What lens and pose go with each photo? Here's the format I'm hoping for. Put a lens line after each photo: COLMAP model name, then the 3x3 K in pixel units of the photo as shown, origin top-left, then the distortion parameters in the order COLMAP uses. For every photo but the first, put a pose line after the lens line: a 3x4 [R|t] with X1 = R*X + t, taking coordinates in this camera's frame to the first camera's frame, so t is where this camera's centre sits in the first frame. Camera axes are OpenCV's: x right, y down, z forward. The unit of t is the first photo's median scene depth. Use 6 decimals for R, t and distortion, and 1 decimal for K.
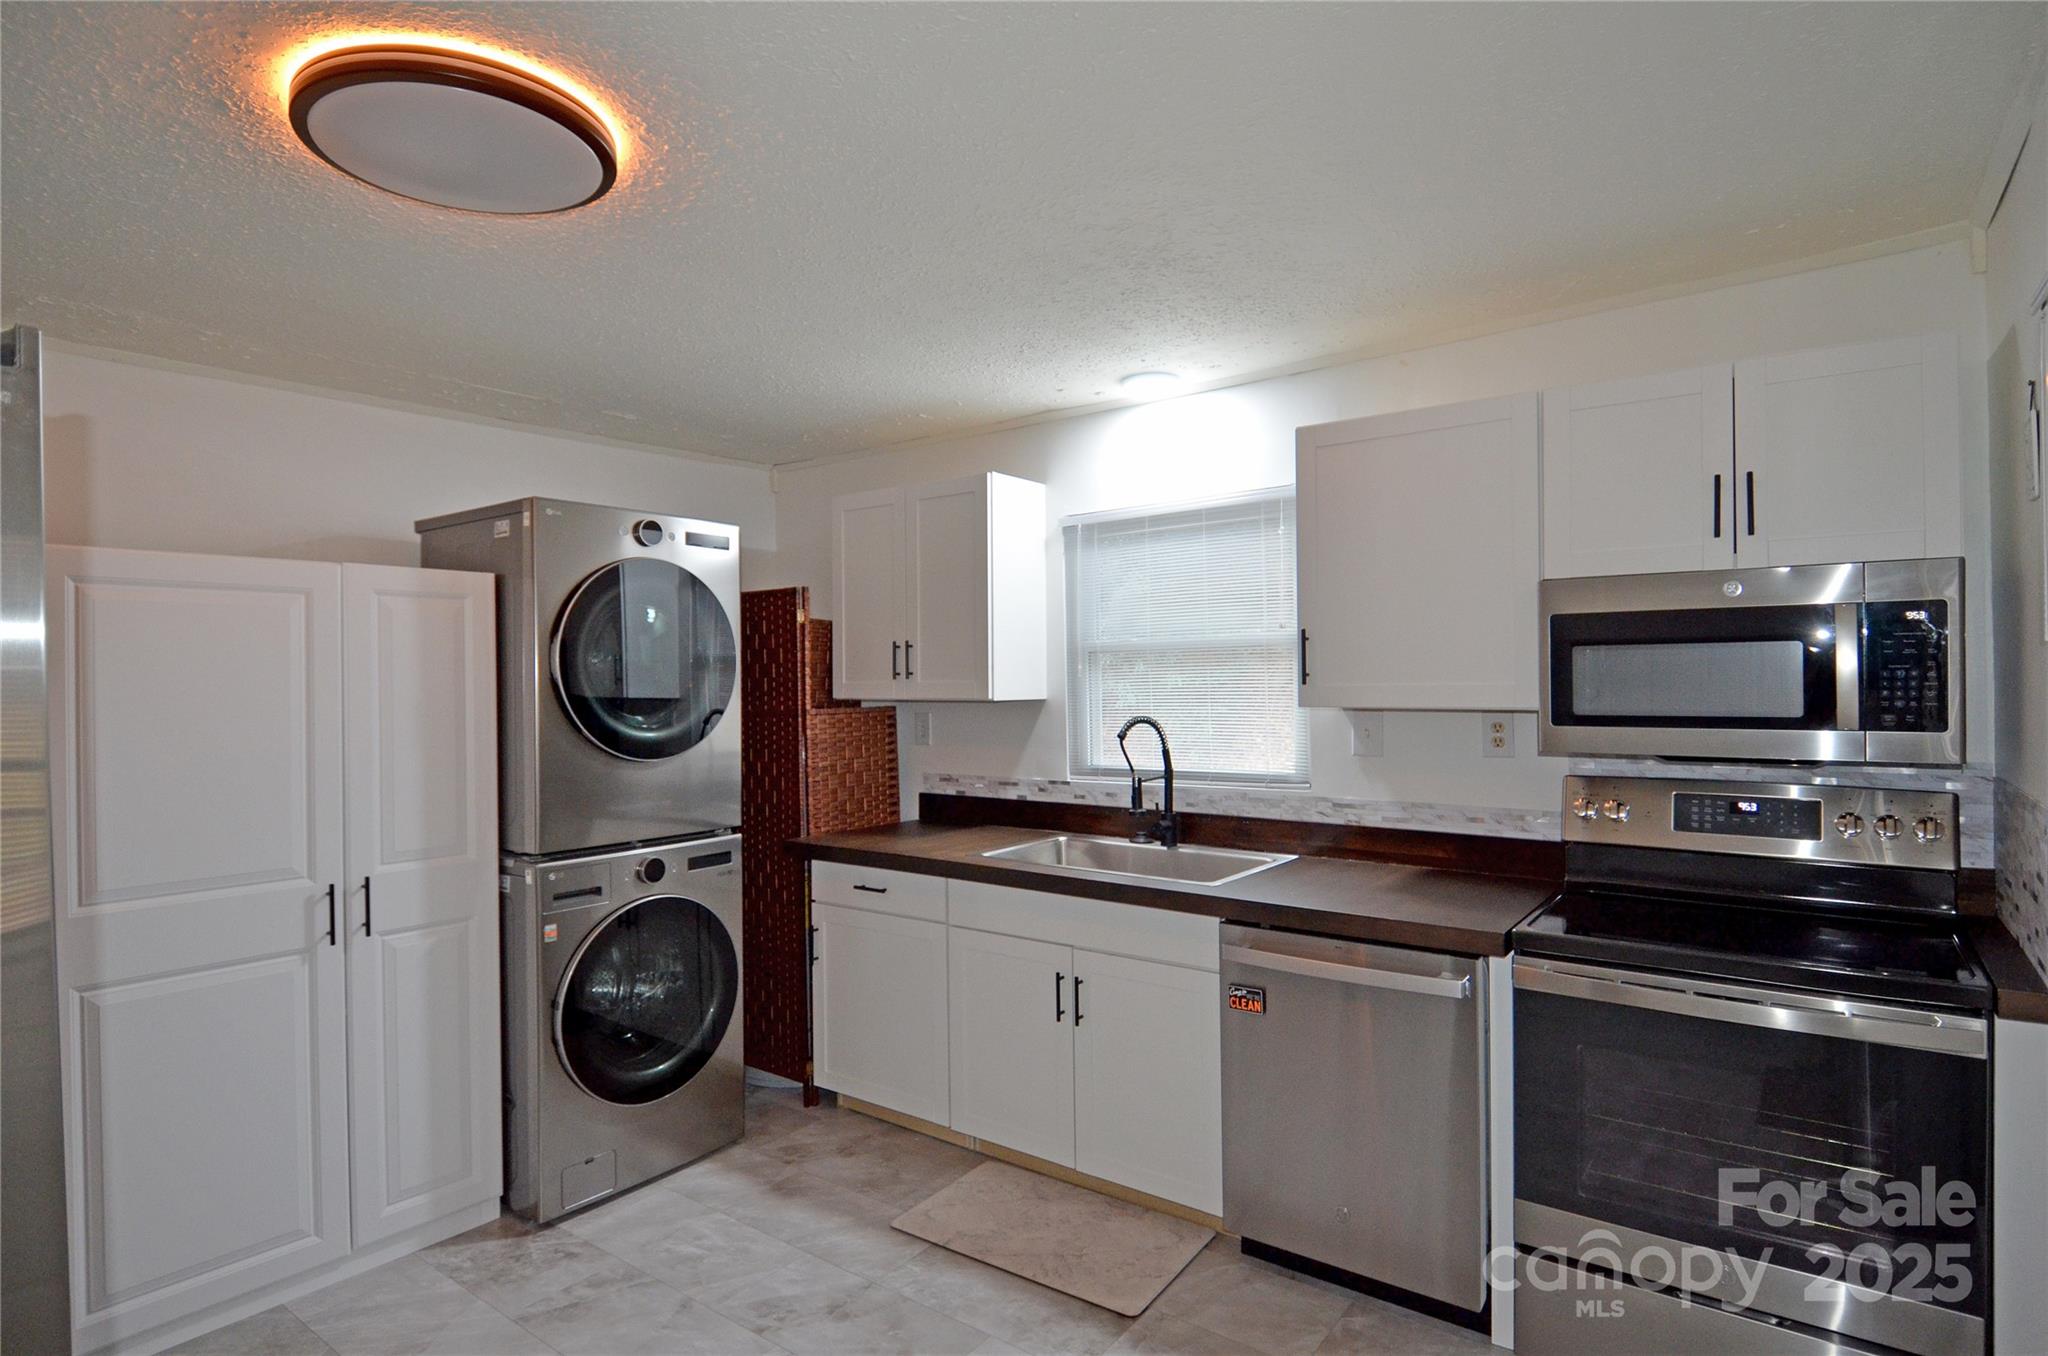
lens RADIAL K [[1075.1, 0, 1024.0], [0, 1075.1, 678.0], [0, 0, 1]] dist [-0.004275, -0.001169]
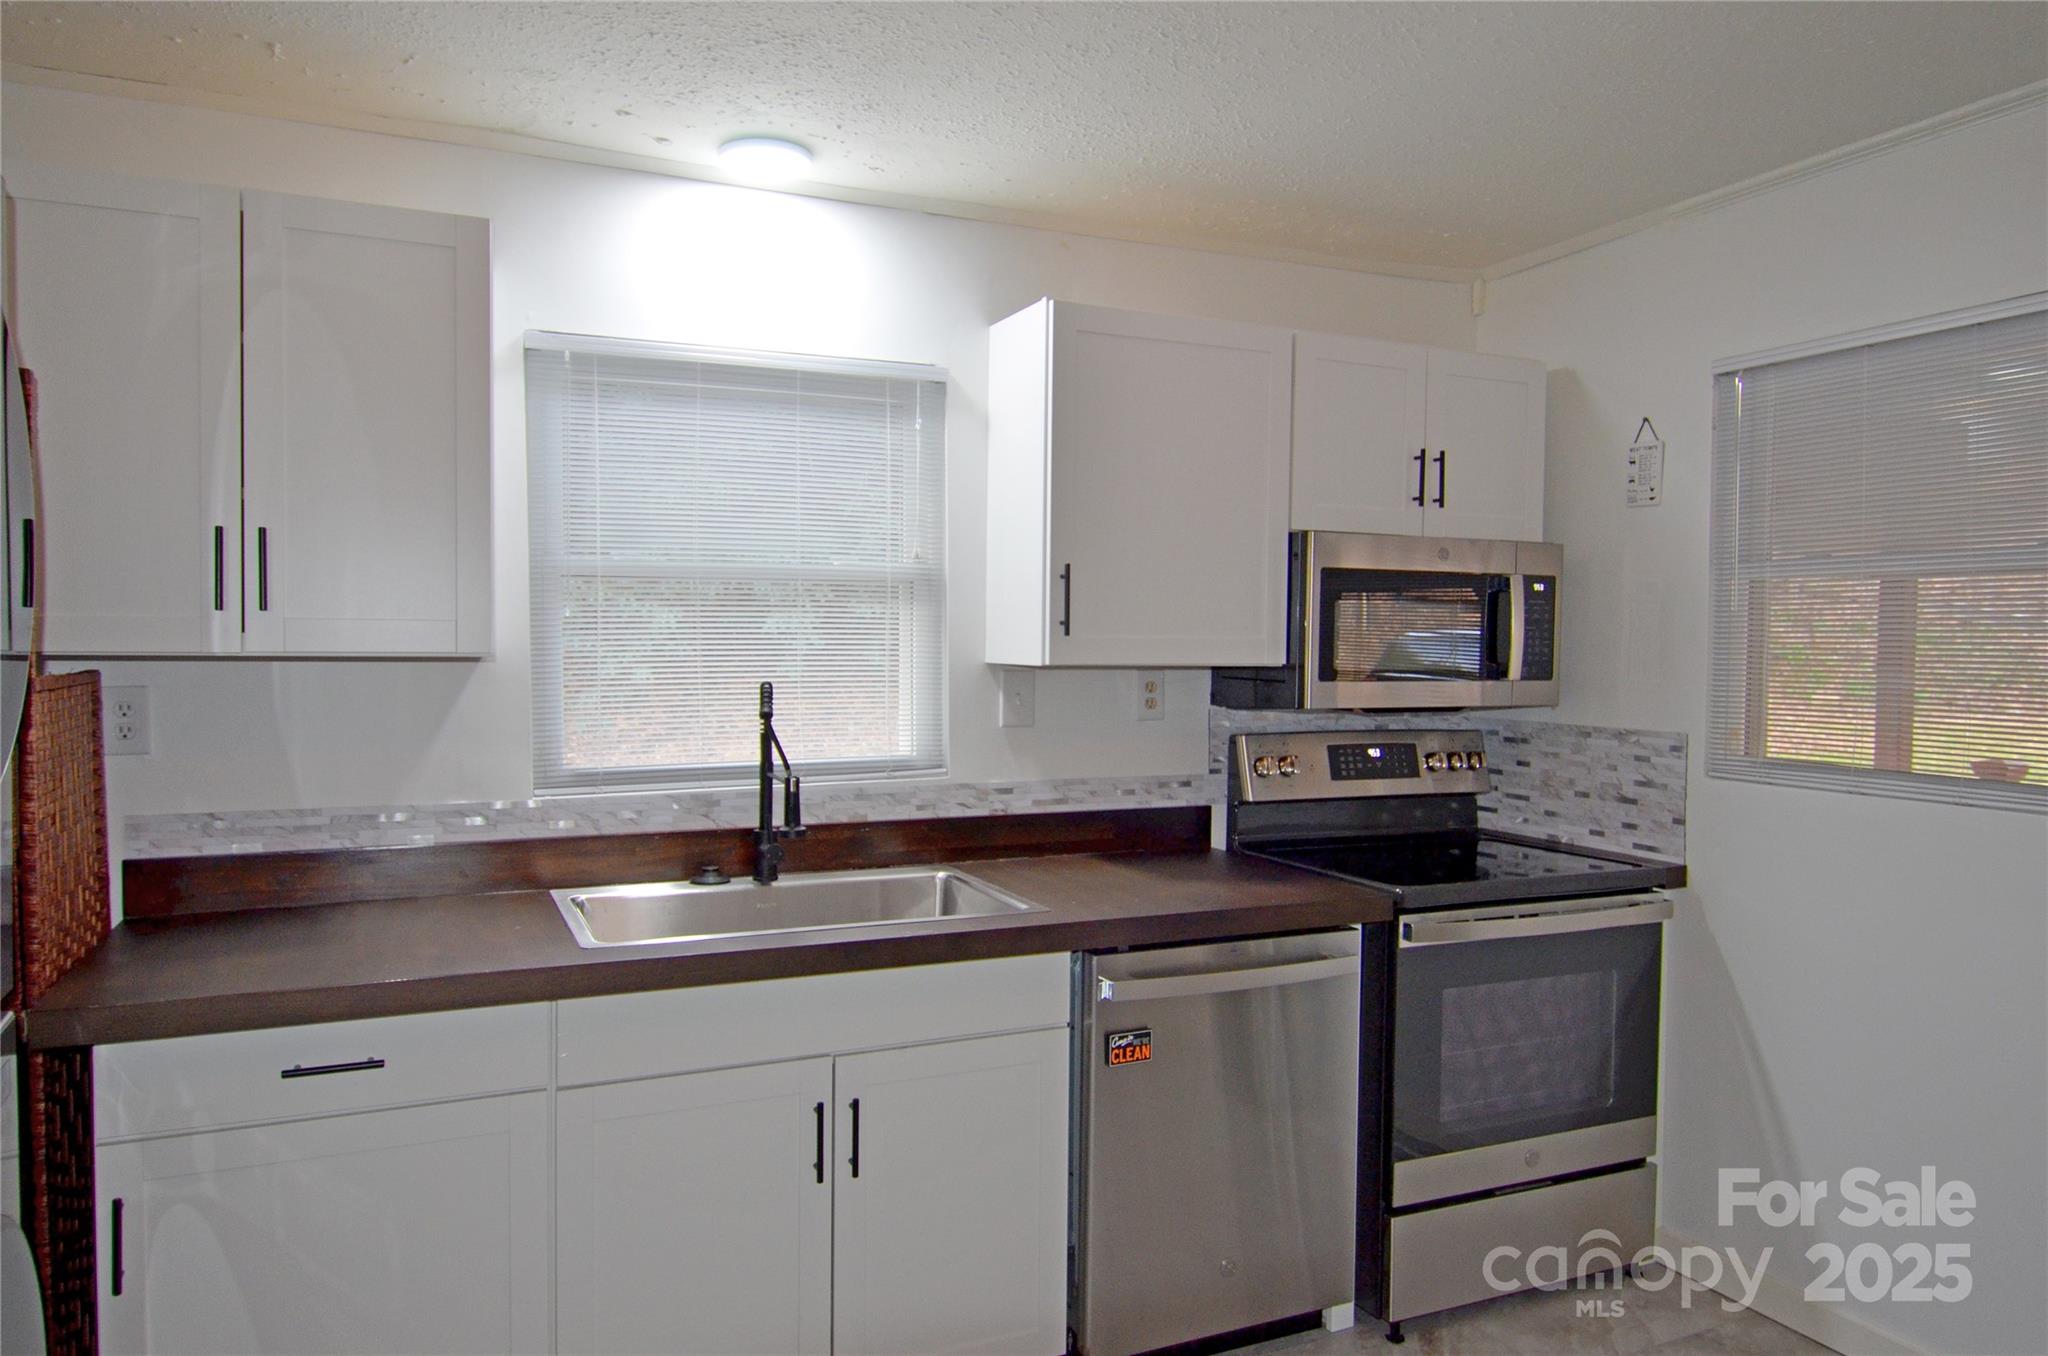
lens RADIAL K [[1364.9, 0, 1024.0], [0, 1364.9, 678.0], [0, 0, 1]] dist [0.004168, -0.000615]
pose [[0.464406, -0.011341, 0.885550, -0.624056], [-0.014503, 0.999687, 0.020409, 0.016980], [-0.885504, -0.022321, 0.464095, 0.569710]]
